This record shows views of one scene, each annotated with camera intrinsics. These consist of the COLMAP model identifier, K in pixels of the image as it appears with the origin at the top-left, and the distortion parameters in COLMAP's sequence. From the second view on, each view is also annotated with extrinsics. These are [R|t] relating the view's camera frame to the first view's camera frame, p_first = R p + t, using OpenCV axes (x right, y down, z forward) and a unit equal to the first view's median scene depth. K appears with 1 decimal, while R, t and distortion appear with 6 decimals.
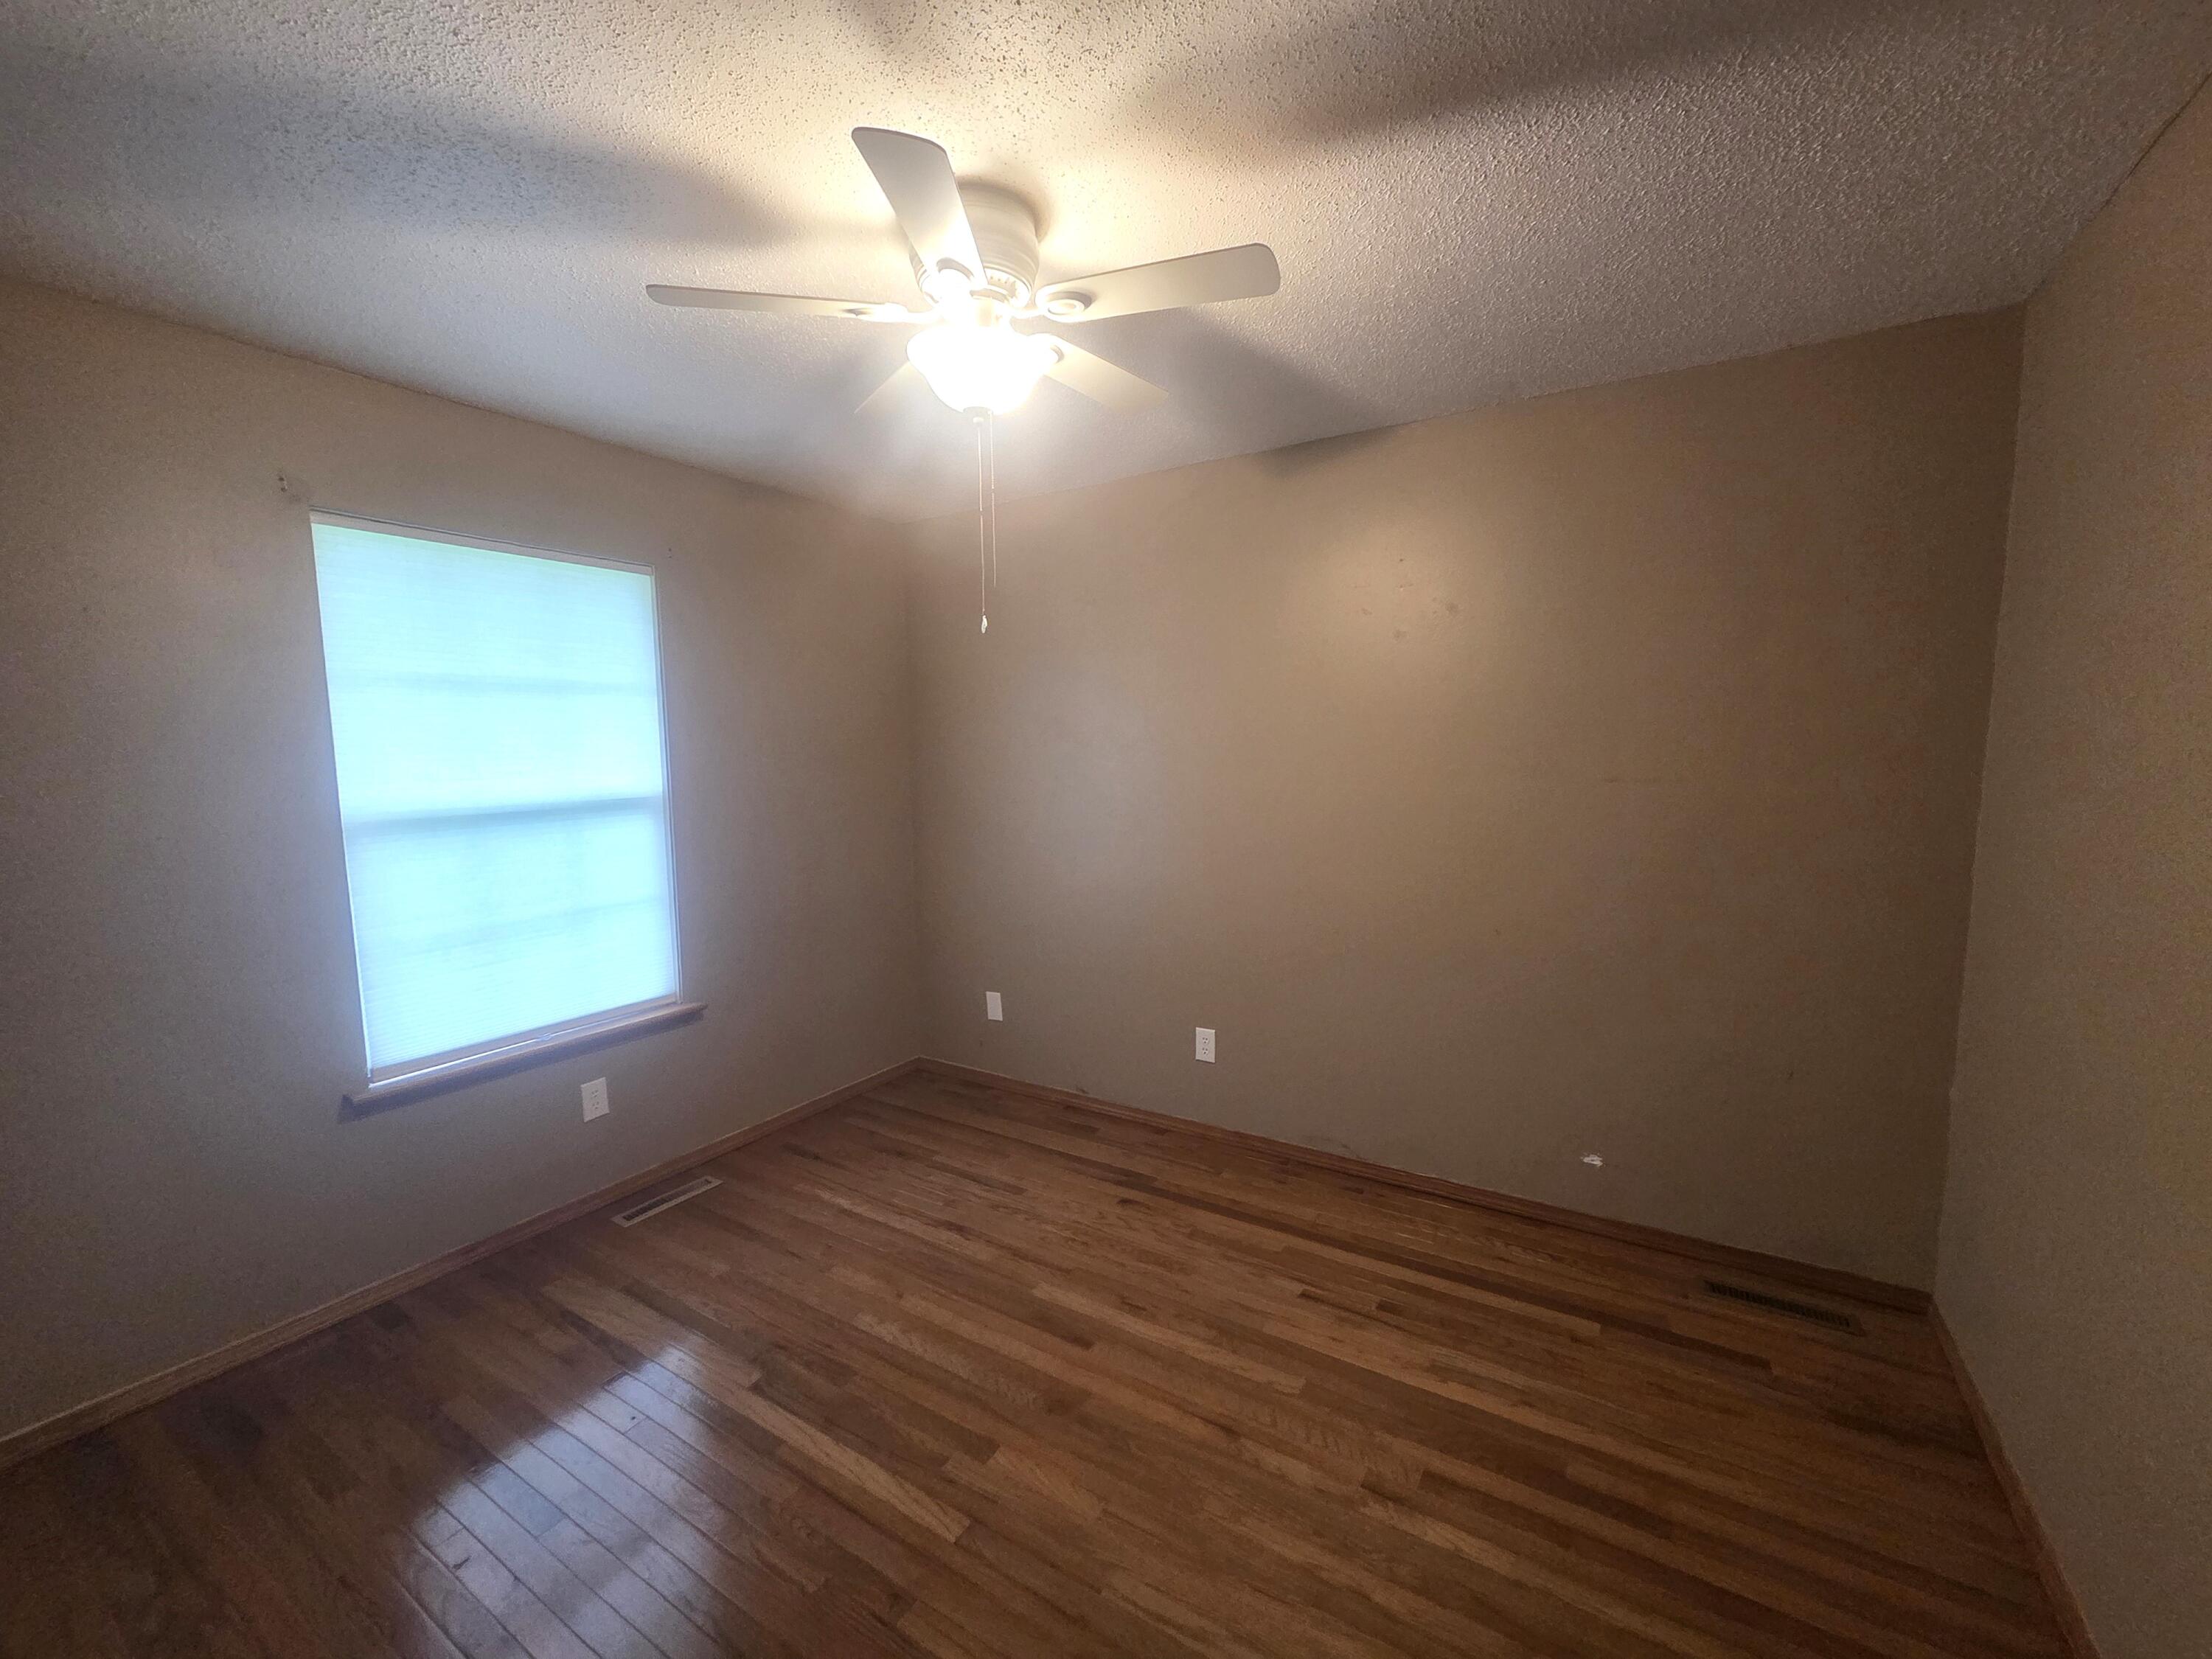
lens RADIAL K [[902.9, 0, 1106.4], [0, 902.9, 839.6], [0, 0, 1]] dist [0.001566, 0.000413]
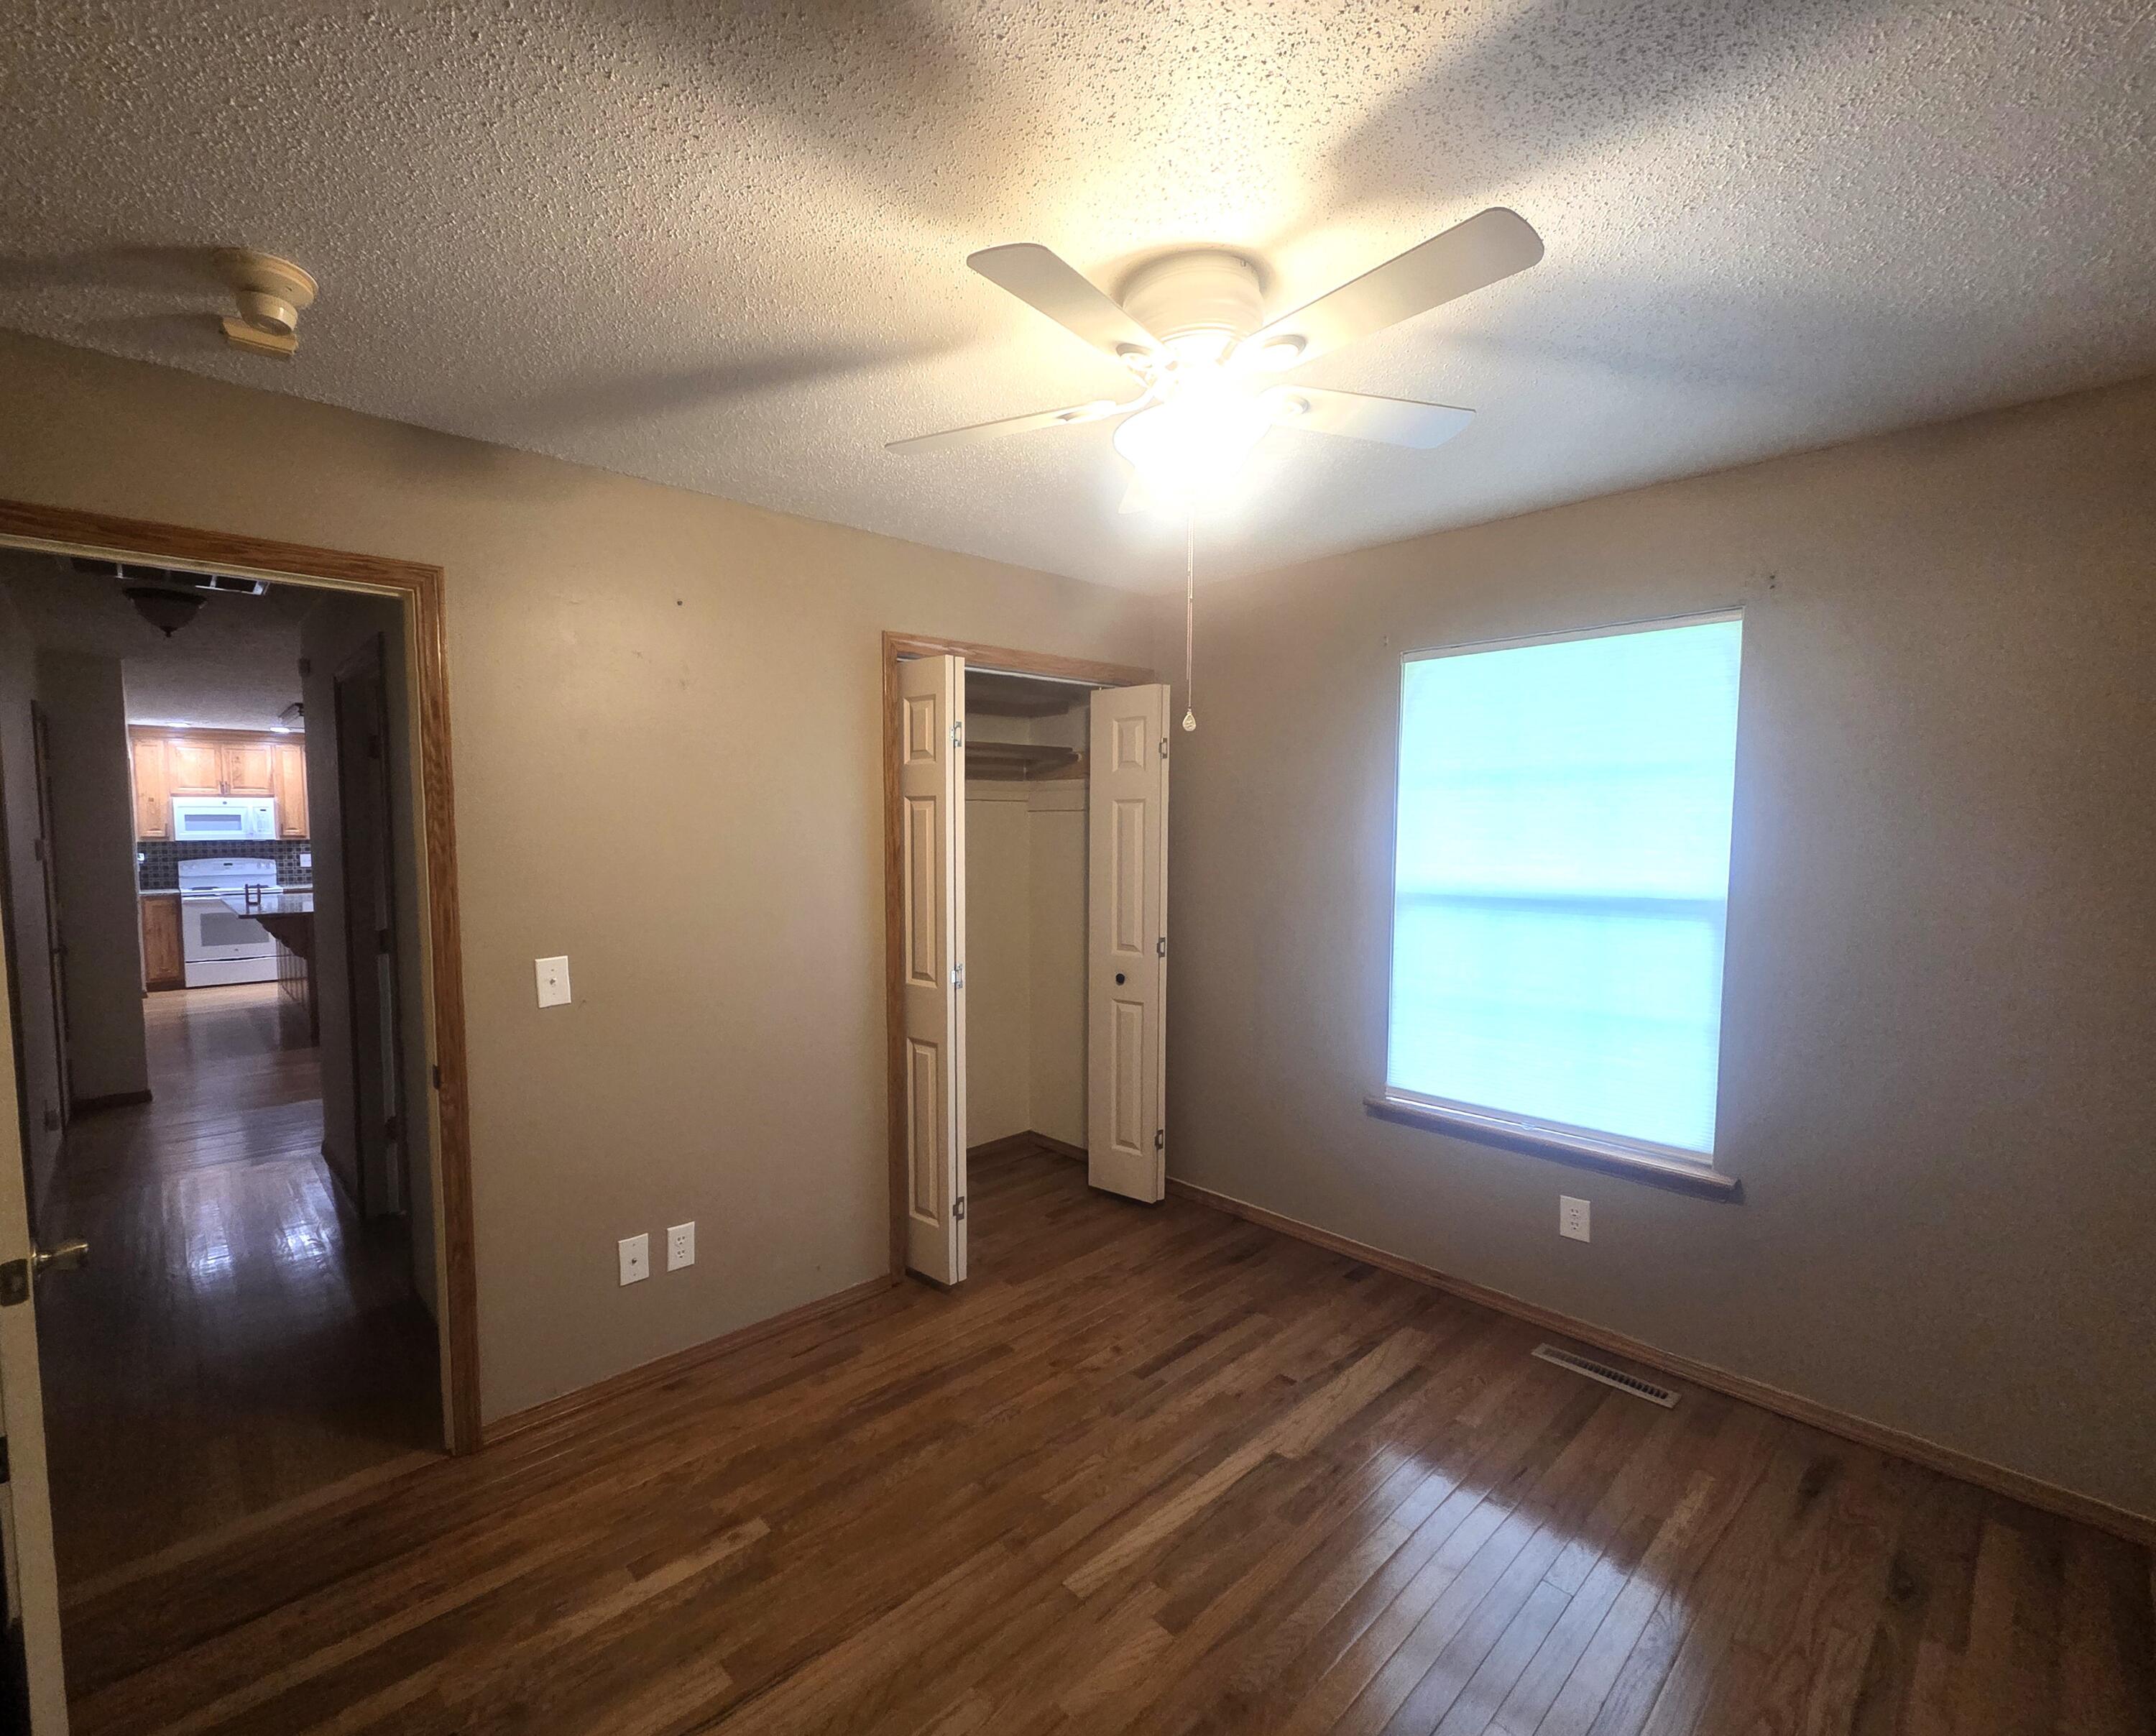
lens RADIAL K [[955.7, 0, 967.8], [0, 955.7, 888.7], [0, 0, 1]] dist [0.000987, 0.000300]
pose [[-0.294717, 0.081825, -0.952075, 0.627174], [-0.092971, 0.989145, 0.113790, -0.119244], [0.951051, 0.122051, -0.283911, 0.785760]]
